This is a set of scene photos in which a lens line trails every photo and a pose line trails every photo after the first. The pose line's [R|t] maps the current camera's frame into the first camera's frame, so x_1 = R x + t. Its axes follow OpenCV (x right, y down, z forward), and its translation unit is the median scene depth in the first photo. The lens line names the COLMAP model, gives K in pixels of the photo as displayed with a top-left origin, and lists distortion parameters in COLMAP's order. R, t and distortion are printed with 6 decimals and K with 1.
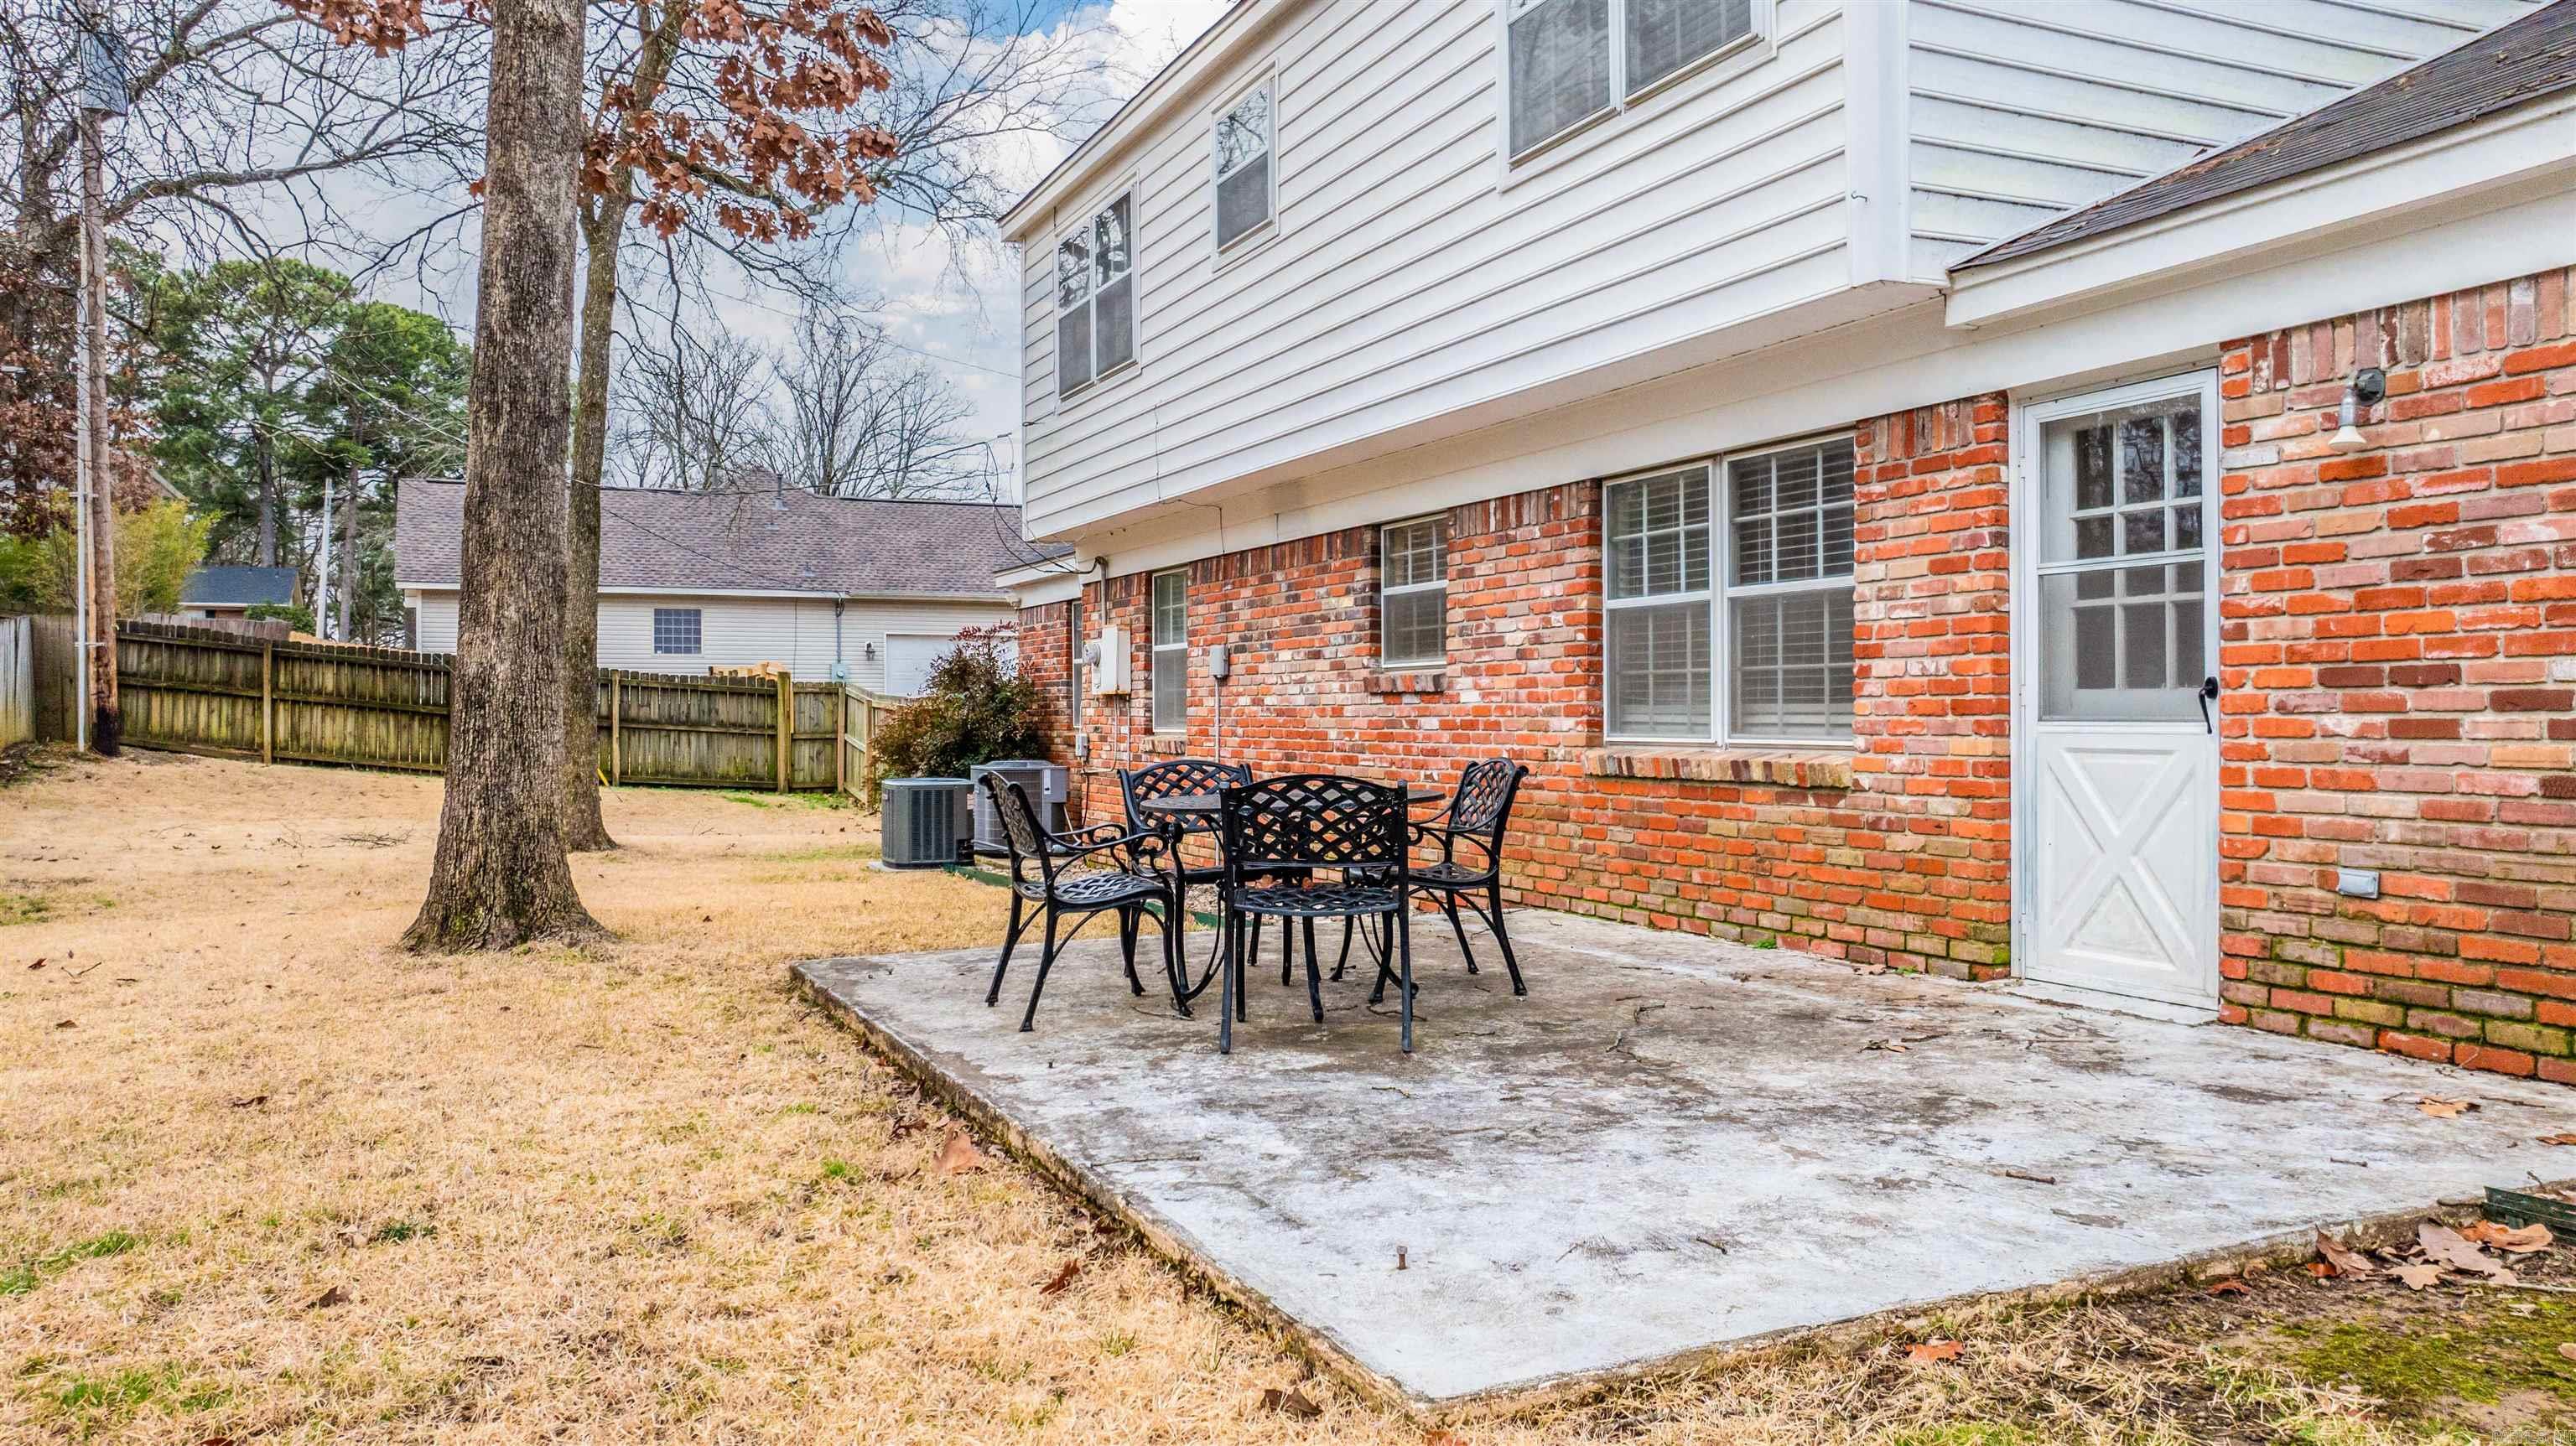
lens RADIAL K [[1828.6, 0, 1300.9], [0, 1828.6, 718.9], [0, 0, 1]] dist [-0.029819, -0.005380]
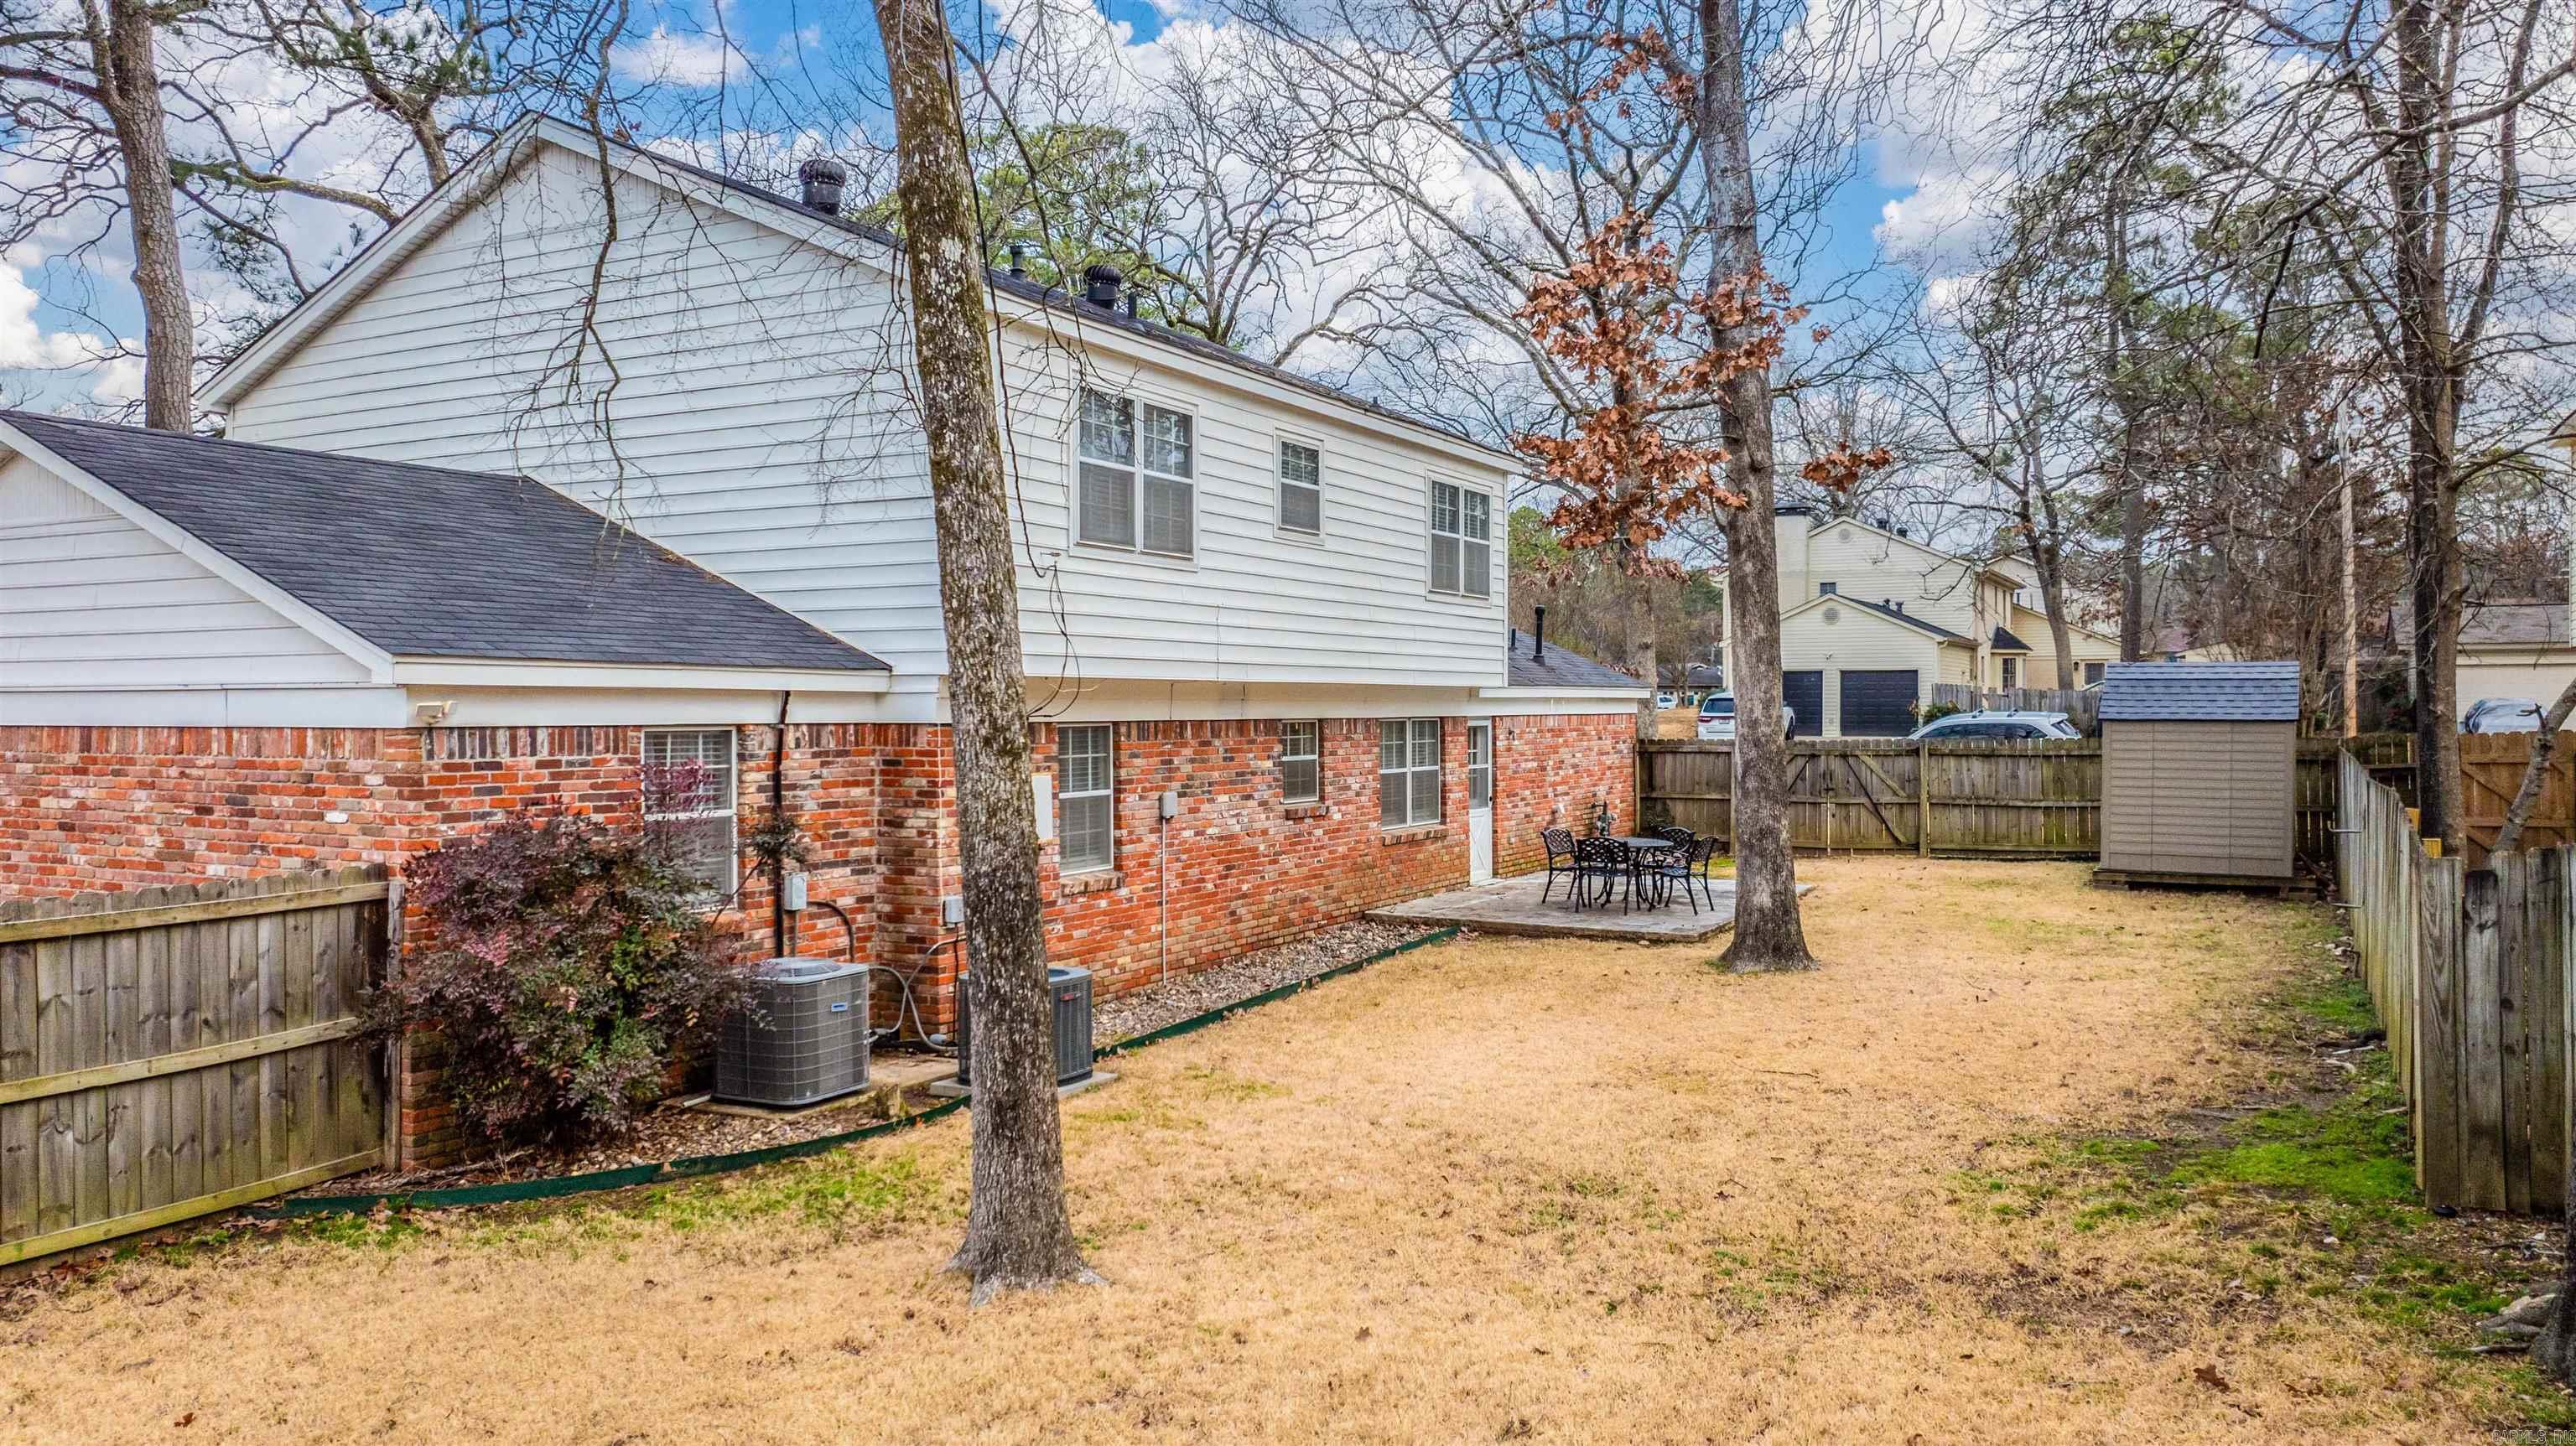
lens RADIAL K [[1833.0, 0, 1292.4], [0, 1833.0, 710.3], [0, 0, 1]] dist [-0.009026, -0.001465]
pose [[-0.604112, 0.004454, 0.796887, -0.548308], [0.006196, 0.999980, -0.000893, -0.047034], [-0.796876, 0.004398, -0.604128, 0.840607]]
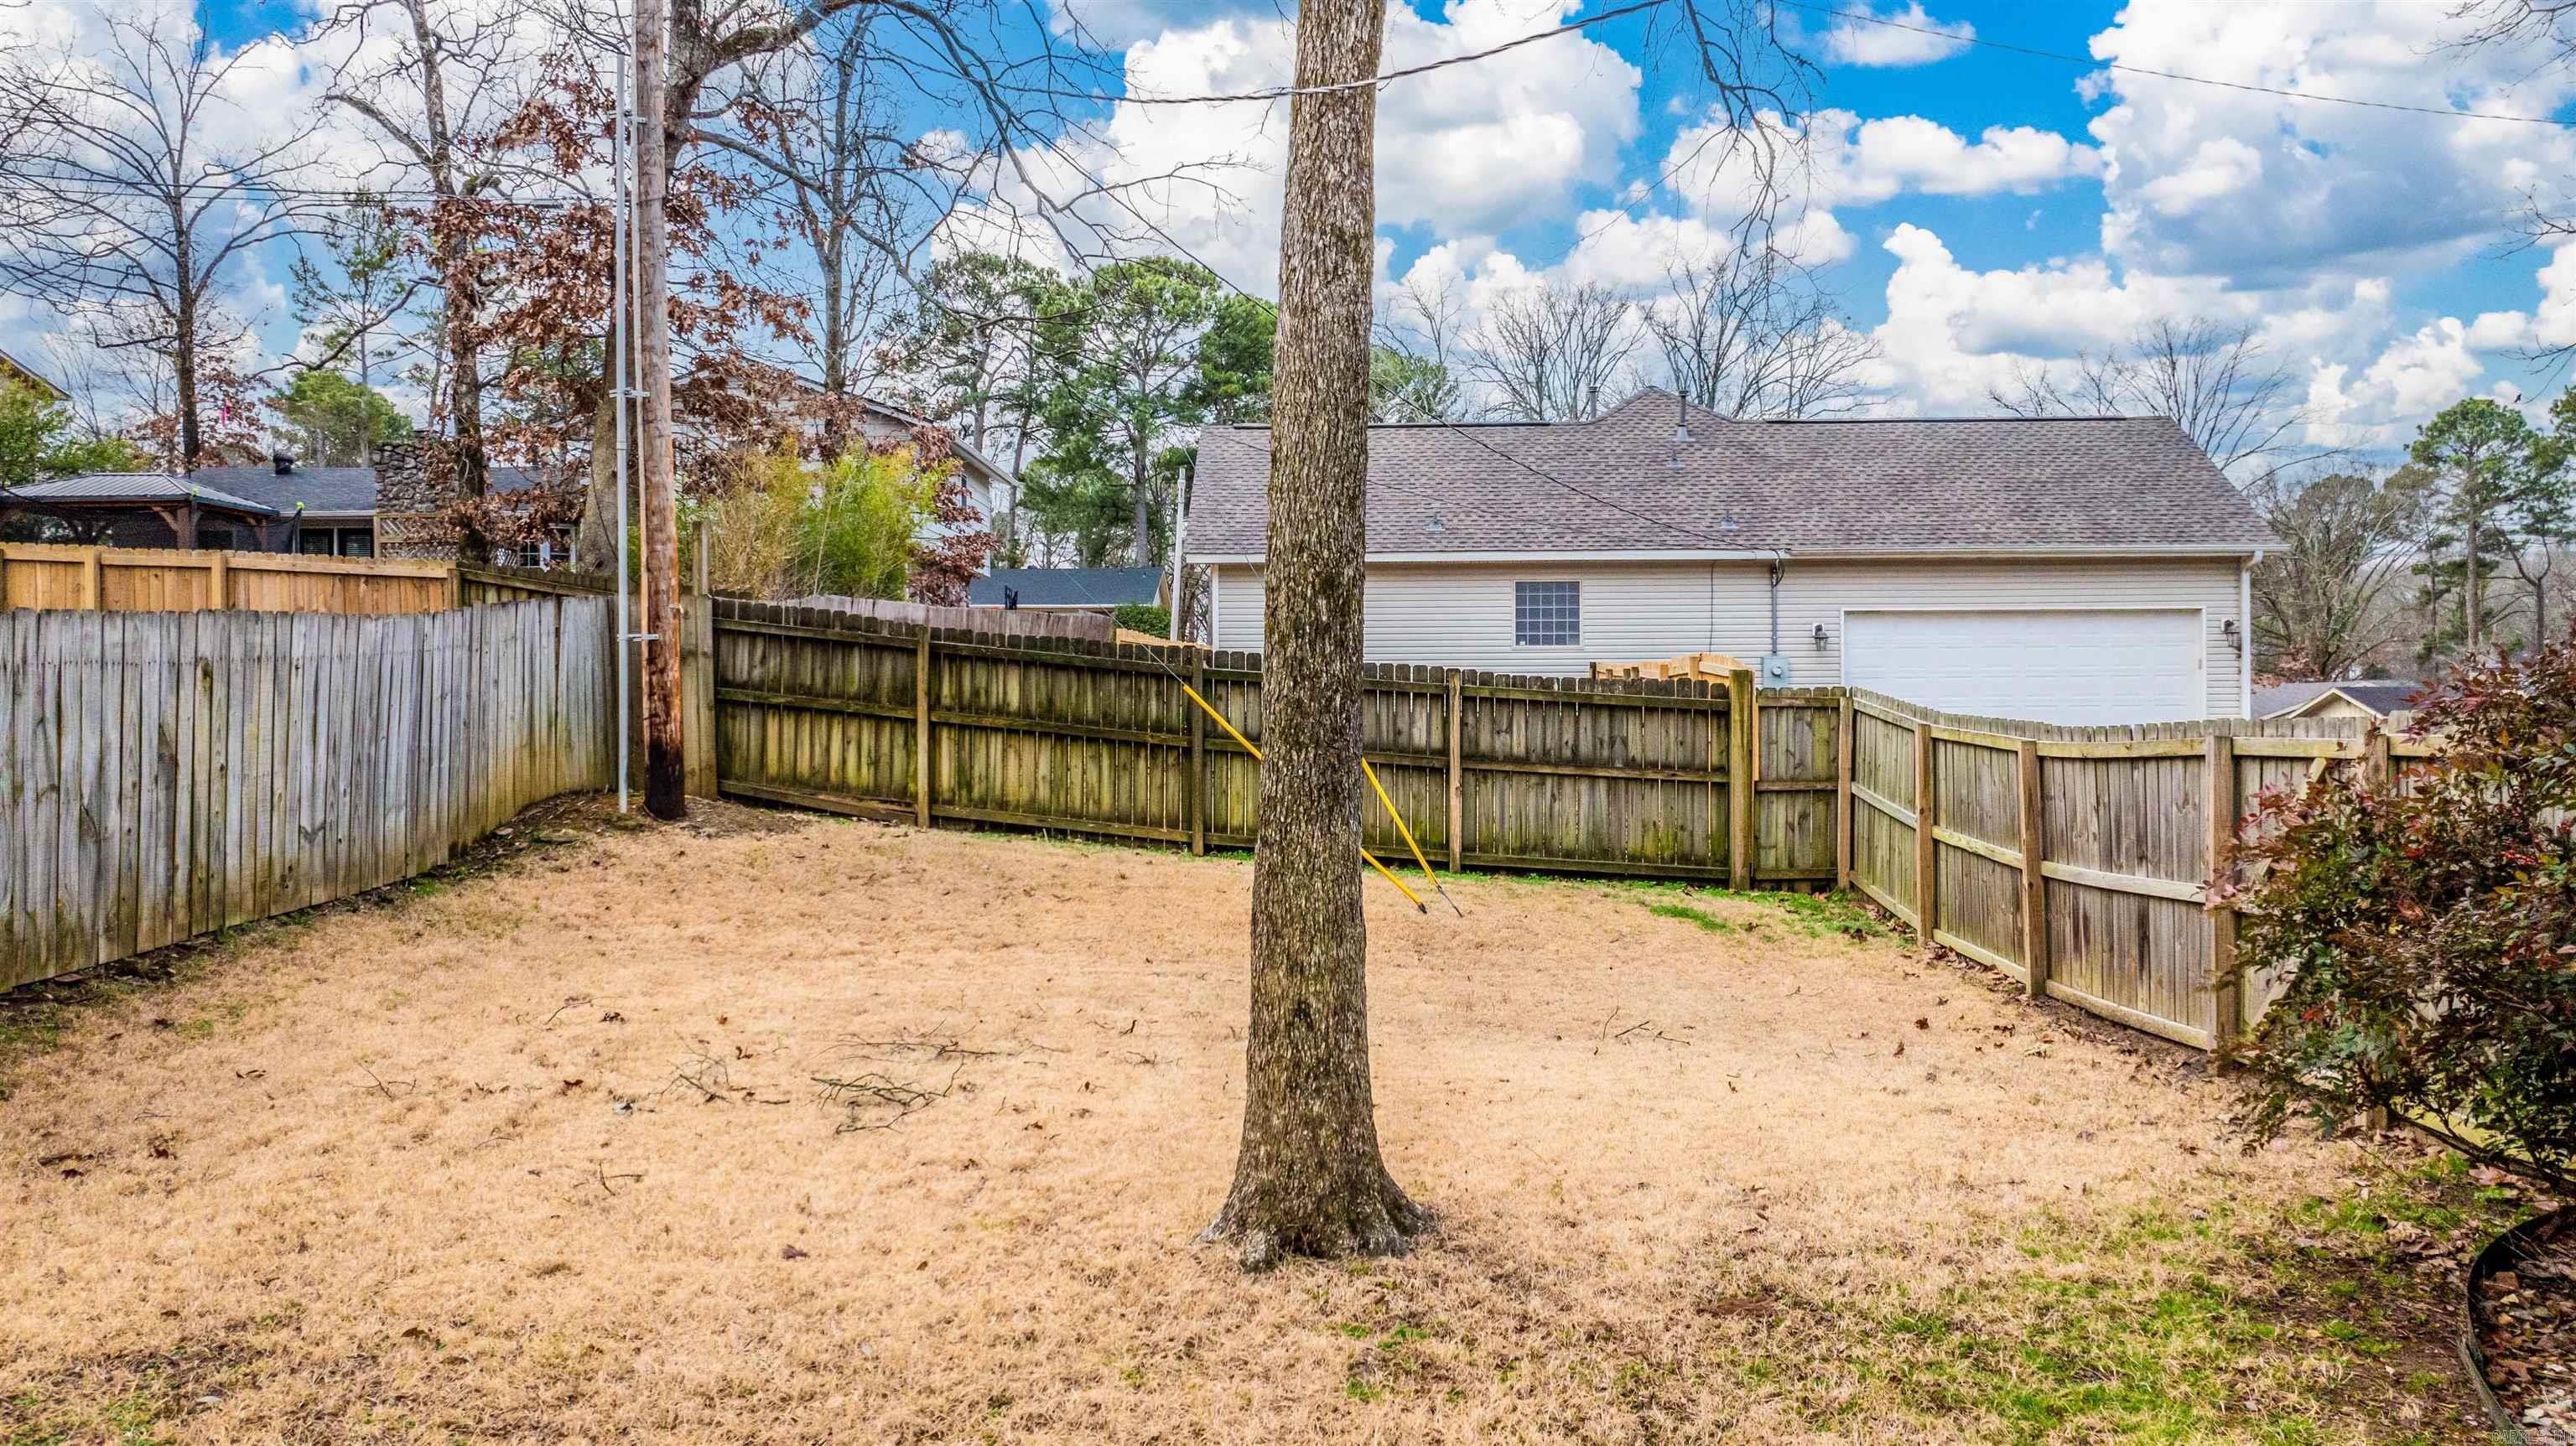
lens RADIAL K [[1828.6, 0, 1300.9], [0, 1828.6, 718.9], [0, 0, 1]] dist [-0.029819, -0.005380]
pose [[0.897741, 0.001180, -0.440522, -0.174515], [0.000238, 0.999995, 0.003162, -0.014005], [0.440524, -0.002944, 0.897736, 0.485435]]
